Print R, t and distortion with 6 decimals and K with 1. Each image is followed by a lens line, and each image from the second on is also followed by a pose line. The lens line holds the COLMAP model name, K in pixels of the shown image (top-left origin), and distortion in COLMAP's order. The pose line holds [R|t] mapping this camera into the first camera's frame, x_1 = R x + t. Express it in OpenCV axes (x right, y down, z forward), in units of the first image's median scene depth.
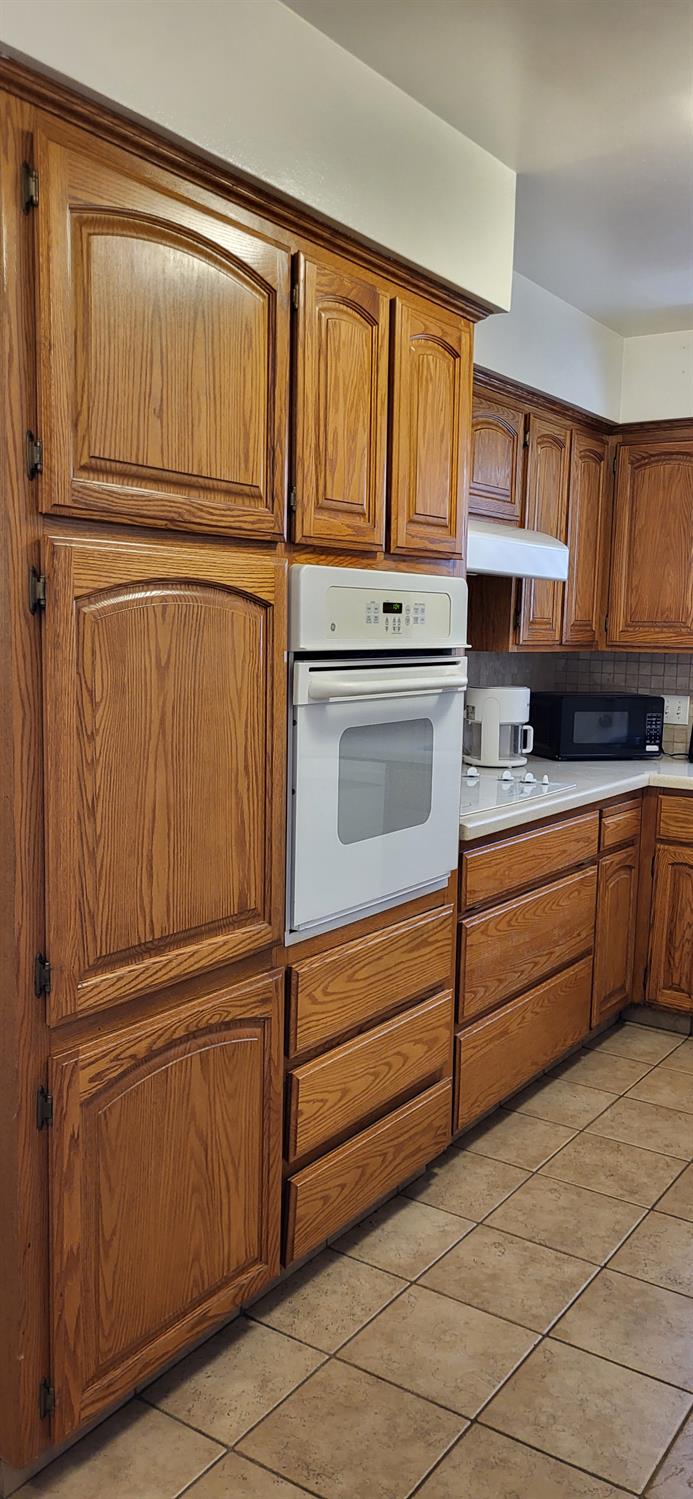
lens RADIAL K [[1139.8, 0, 344.4], [0, 1139.8, 750.9], [0, 0, 1]] dist [0.028604, -0.001098]
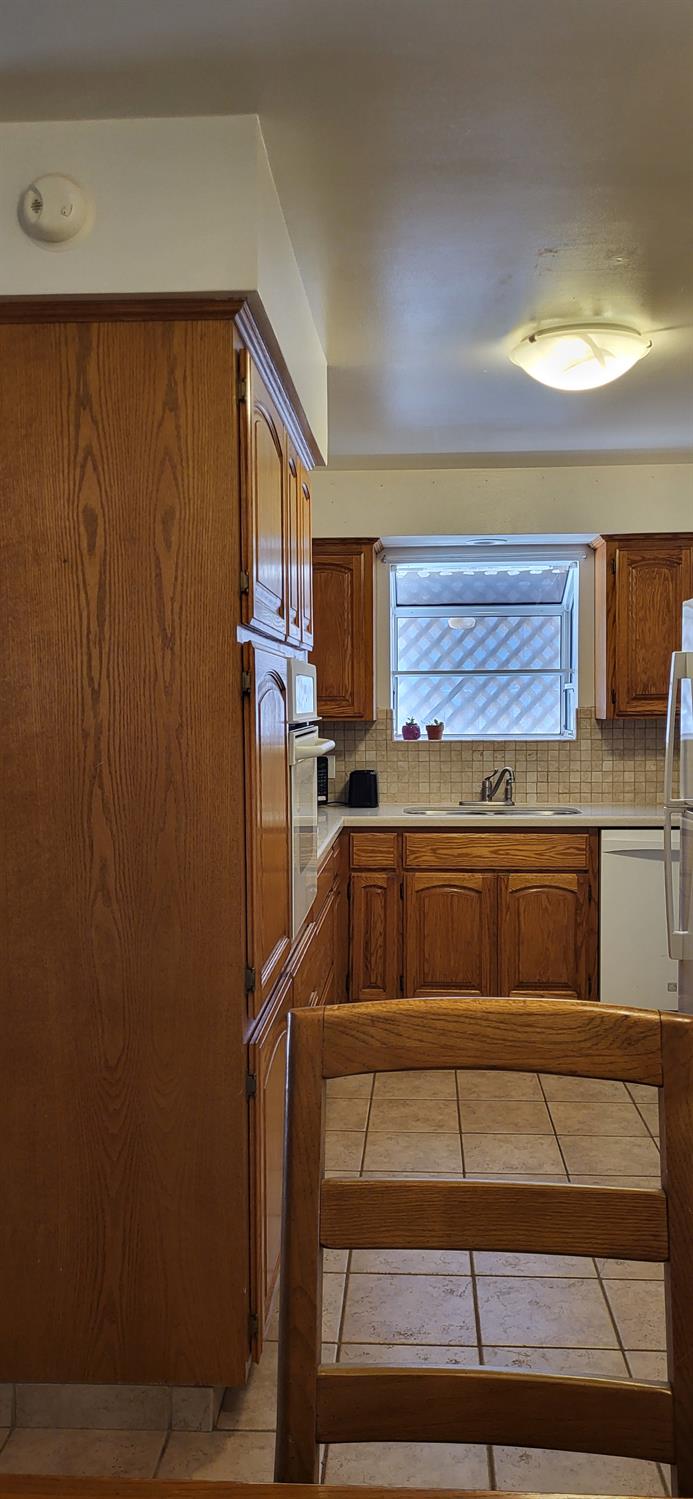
lens RADIAL K [[1139.8, 0, 346.9], [0, 1139.8, 748.8], [0, 0, 1]] dist [0.028604, -0.001098]
pose [[0.853096, -0.042080, 0.520055, -0.375600], [0.079313, 0.995618, -0.049545, 0.007856], [-0.515691, 0.083514, 0.852695, -0.073572]]
